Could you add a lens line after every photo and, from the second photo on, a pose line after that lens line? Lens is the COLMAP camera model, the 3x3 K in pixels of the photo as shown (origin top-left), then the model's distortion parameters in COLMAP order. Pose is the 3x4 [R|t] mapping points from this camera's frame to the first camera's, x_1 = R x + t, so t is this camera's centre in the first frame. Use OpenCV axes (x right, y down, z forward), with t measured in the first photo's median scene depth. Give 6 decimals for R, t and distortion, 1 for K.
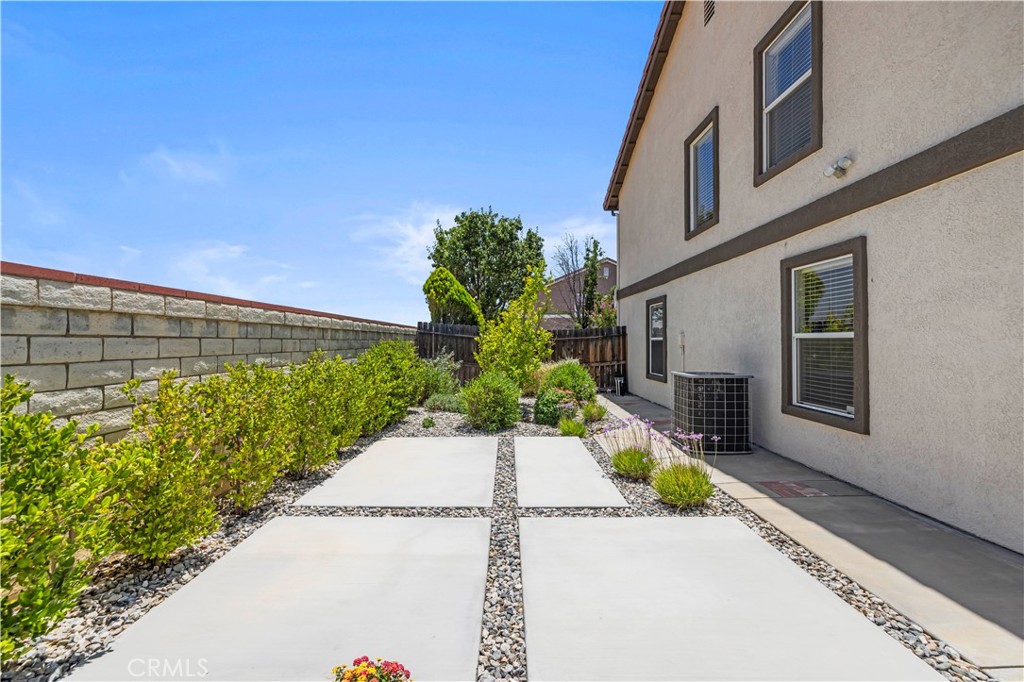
lens RADIAL K [[433.8, 0, 505.2], [0, 433.8, 345.2], [0, 0, 1]] dist [0.000407, 0.000258]
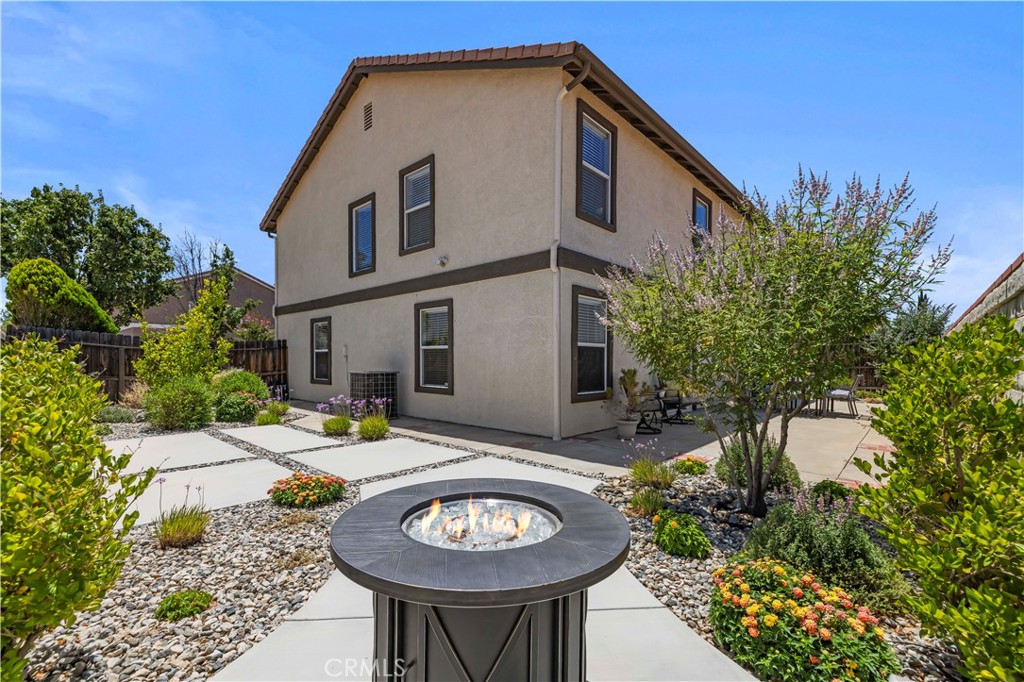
lens RADIAL K [[433.8, 0, 505.2], [0, 433.8, 345.2], [0, 0, 1]] dist [0.000407, 0.000258]
pose [[0.682067, 0.028166, 0.730747, -0.388155], [0.001803, 0.999190, -0.040196, 0.039881], [-0.731288, 0.028734, 0.681464, -0.451972]]
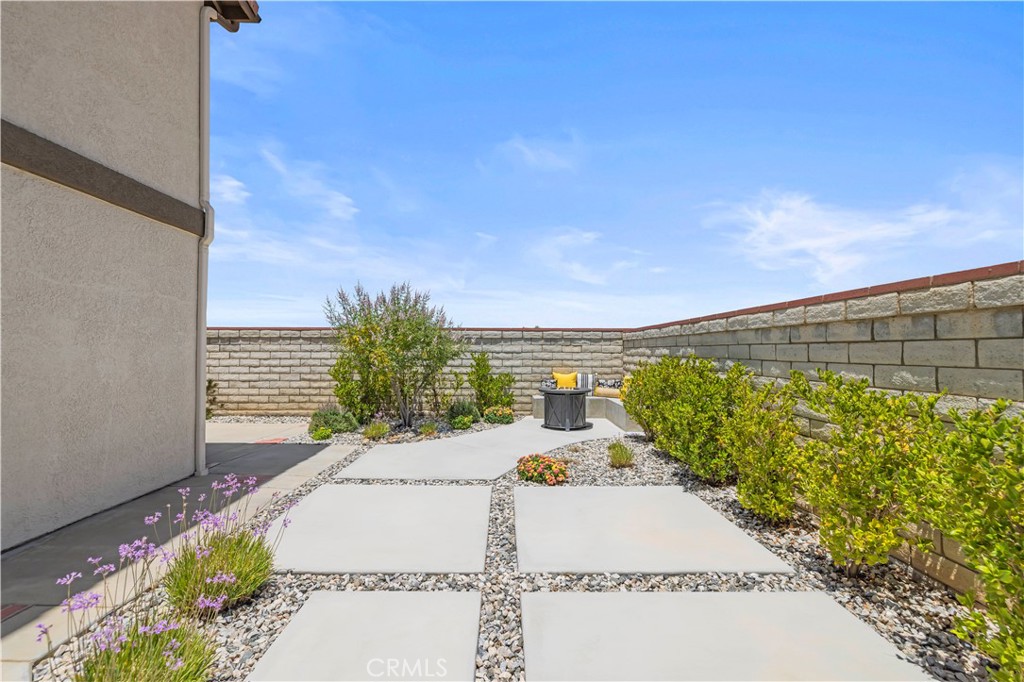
lens RADIAL K [[433.8, 0, 505.2], [0, 433.8, 345.2], [0, 0, 1]] dist [0.000407, 0.000258]
pose [[-0.999863, -0.000417, -0.016555, 0.003498], [-0.000318, 0.999982, -0.005969, -0.003243], [0.016557, -0.005963, -0.999845, 1.238778]]
